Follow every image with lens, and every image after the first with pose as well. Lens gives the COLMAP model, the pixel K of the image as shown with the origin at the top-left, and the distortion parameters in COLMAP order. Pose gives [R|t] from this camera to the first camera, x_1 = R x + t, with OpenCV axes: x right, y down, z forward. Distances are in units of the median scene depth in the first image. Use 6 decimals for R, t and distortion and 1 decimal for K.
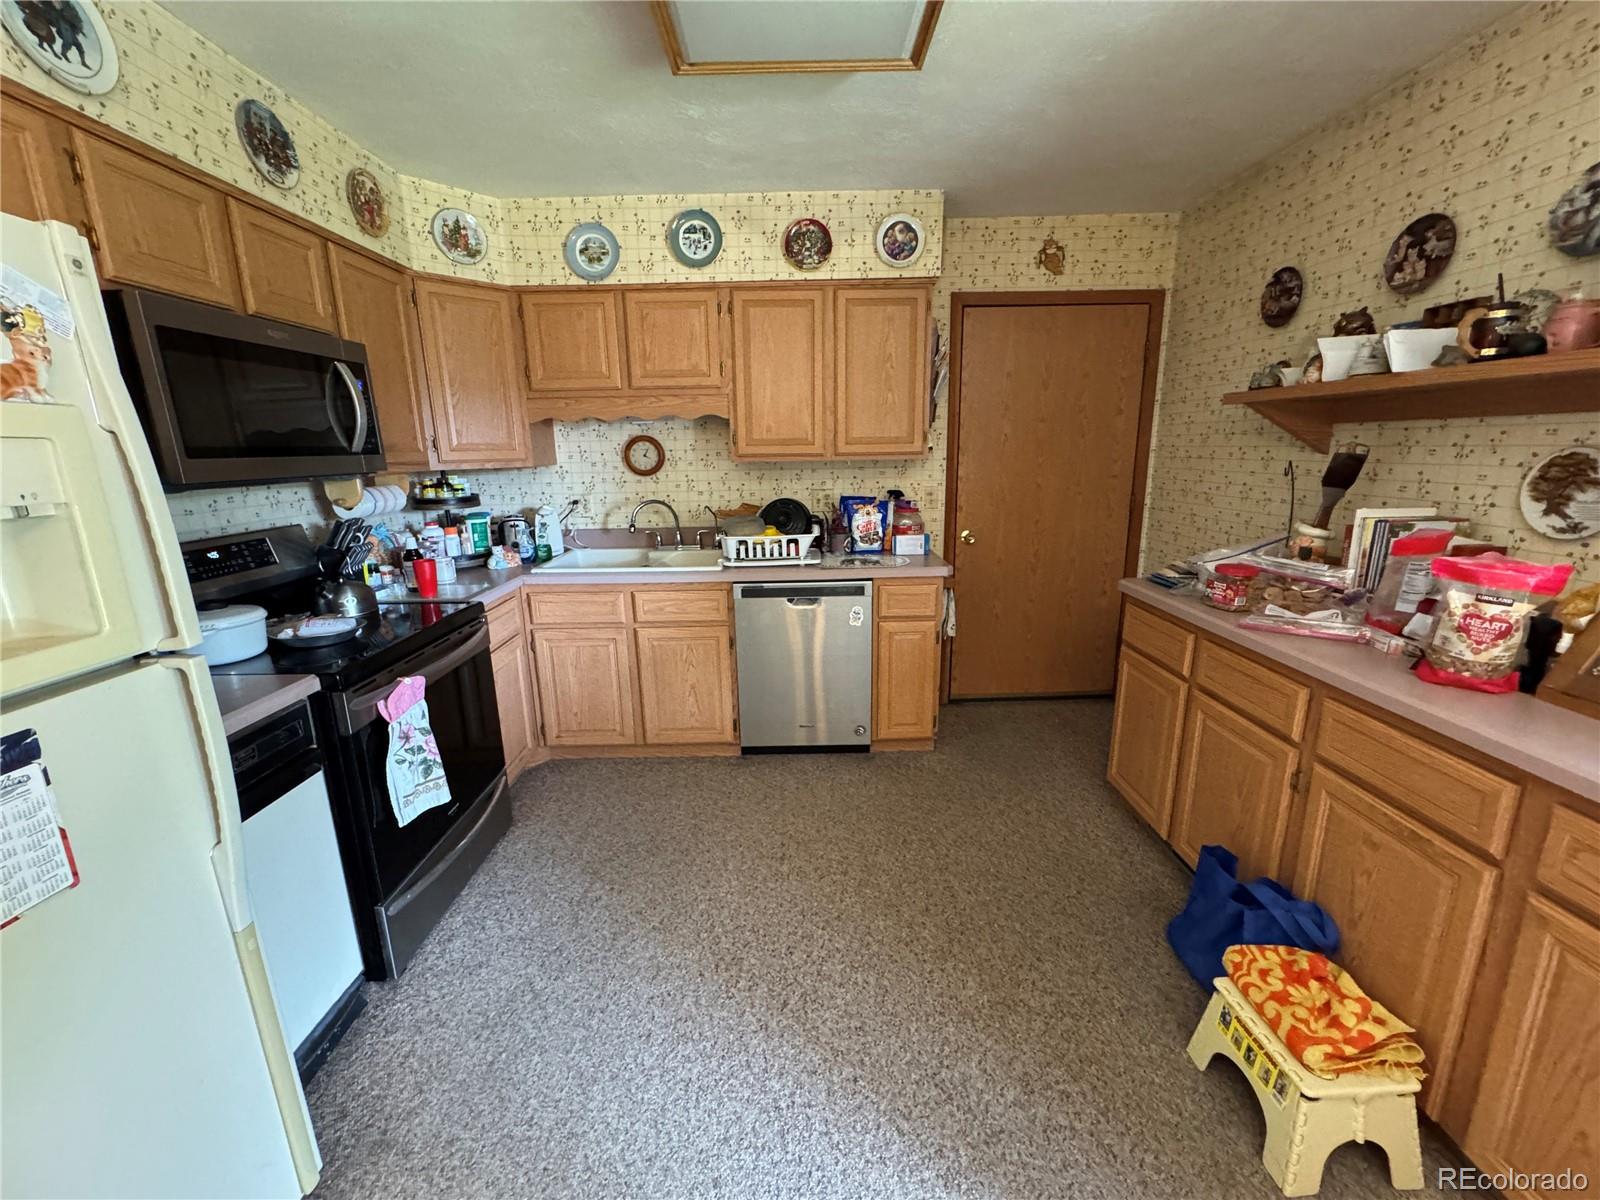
lens RADIAL K [[640.8, 0, 804.7], [0, 640.8, 594.7], [0, 0, 1]] dist [-0.003221, 0.000544]
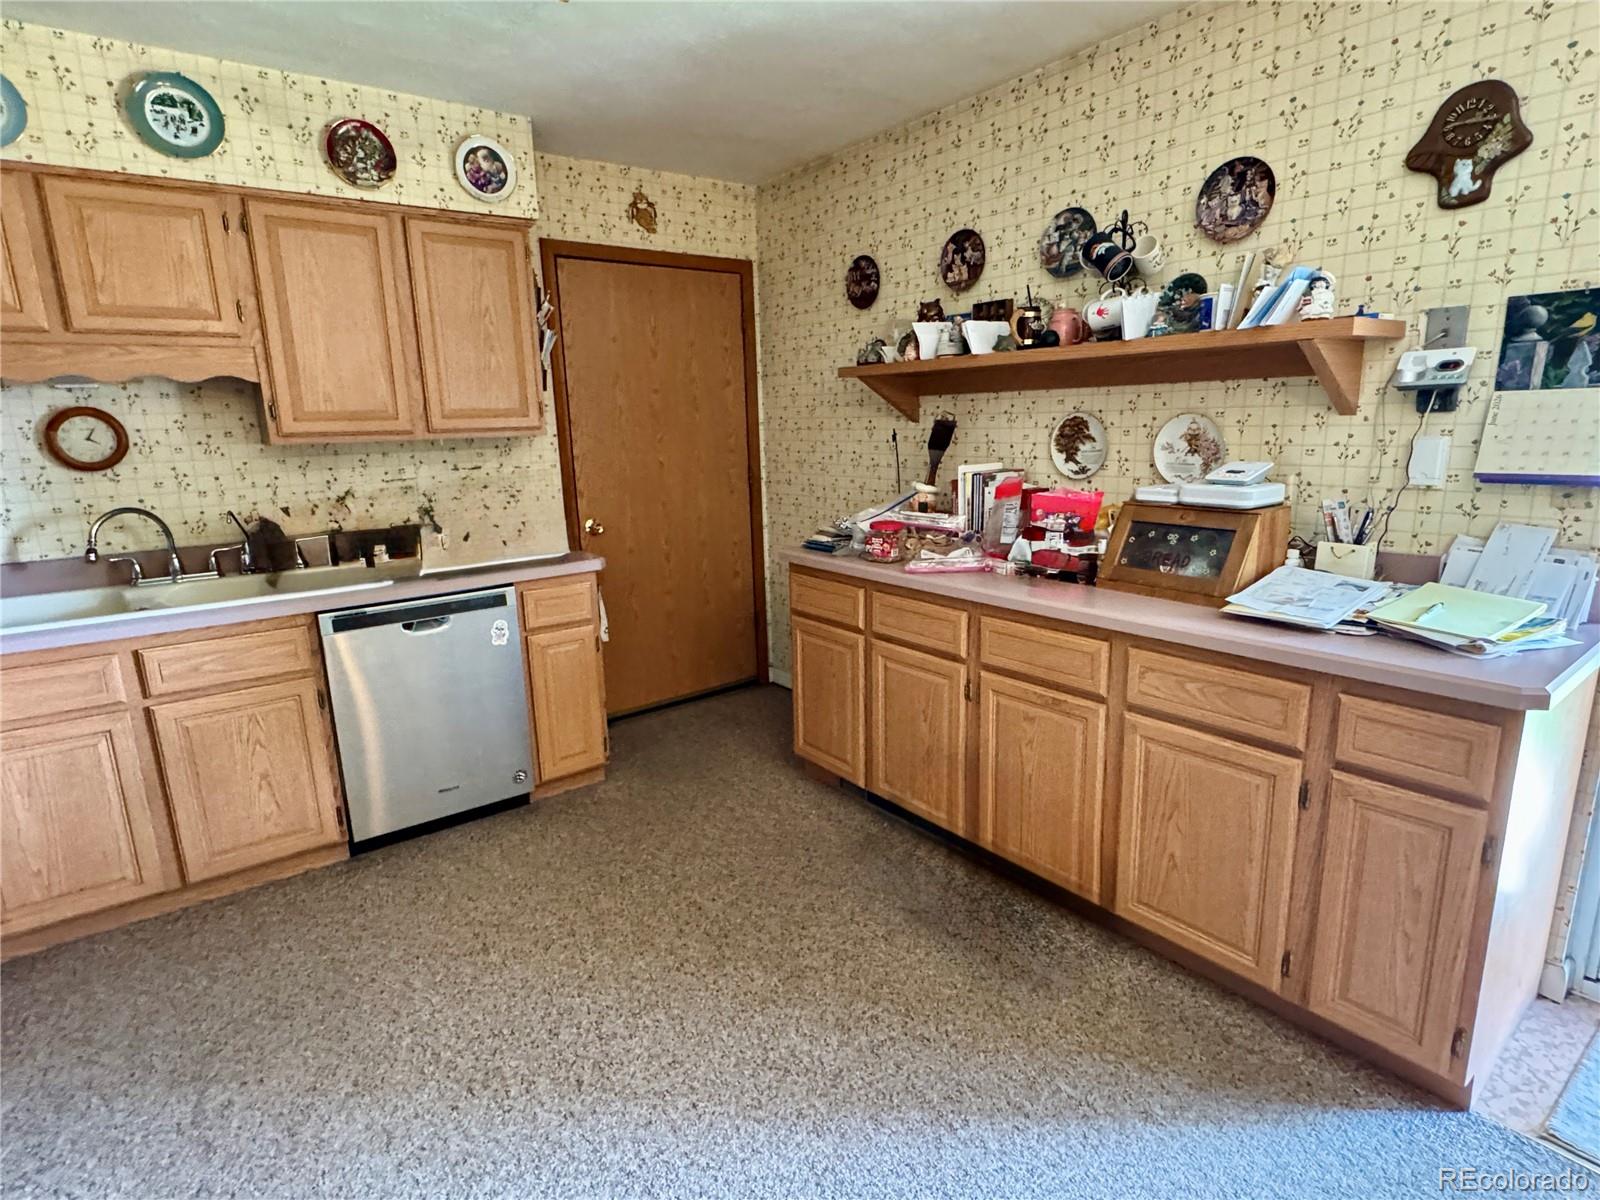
lens RADIAL K [[848.9, 0, 784.3], [0, 848.9, 600.8], [0, 0, 1]] dist [-0.000039, -0.002561]
pose [[0.799880, -0.130694, 0.585756, -0.248668], [0.147300, 0.988900, 0.019498, 0.025662], [-0.581802, 0.070686, 0.810253, -0.058663]]
